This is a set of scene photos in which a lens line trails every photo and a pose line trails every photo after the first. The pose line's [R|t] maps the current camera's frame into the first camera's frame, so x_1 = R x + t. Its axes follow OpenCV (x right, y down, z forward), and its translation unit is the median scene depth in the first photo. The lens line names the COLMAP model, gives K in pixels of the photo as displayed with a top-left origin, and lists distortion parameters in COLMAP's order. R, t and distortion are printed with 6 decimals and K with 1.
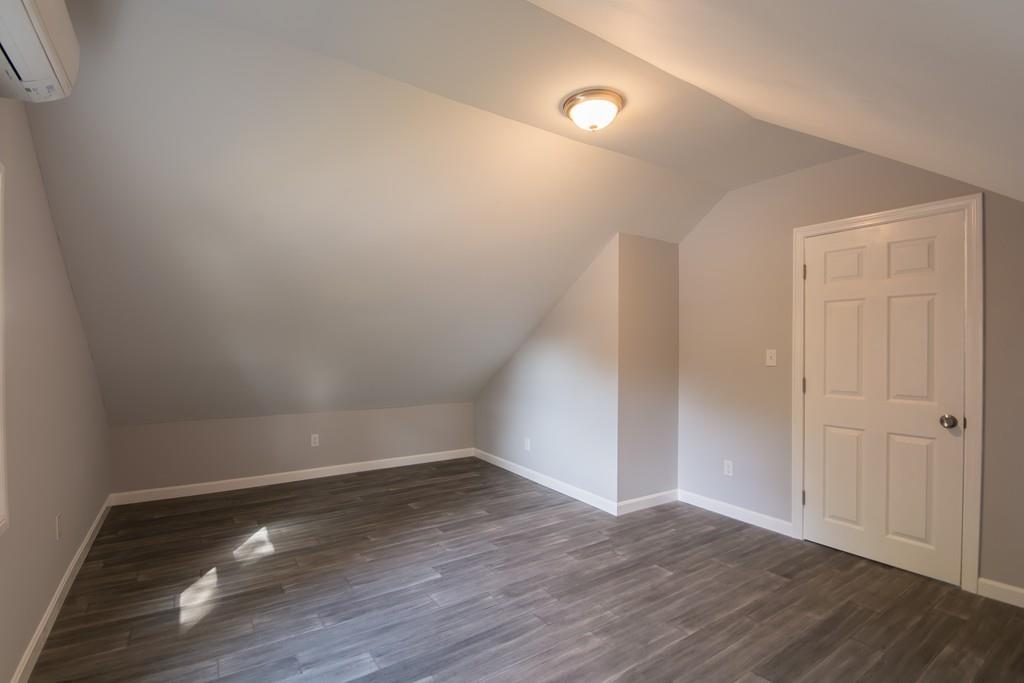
lens RADIAL K [[489.4, 0, 497.1], [0, 489.4, 349.0], [0, 0, 1]] dist [0.003020, 0.000464]
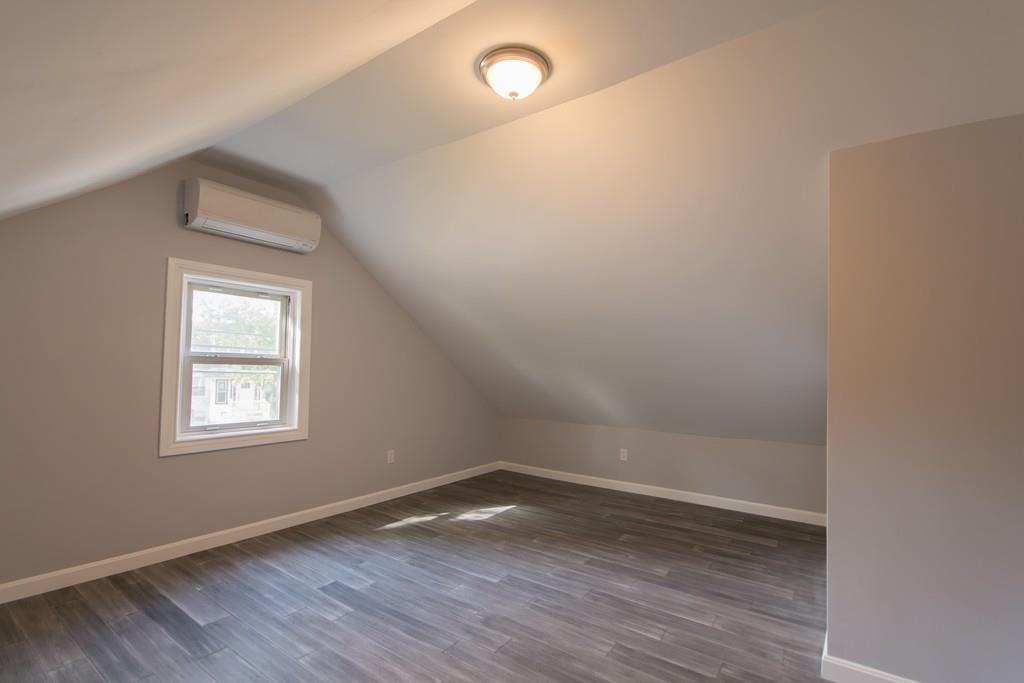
lens RADIAL K [[489.4, 0, 497.1], [0, 489.4, 349.0], [0, 0, 1]] dist [0.003020, 0.000464]
pose [[0.314703, -0.036606, -0.948484, 0.758166], [-0.014850, 0.998944, -0.043481, 0.013653], [0.949074, 0.027769, 0.313827, 0.565576]]
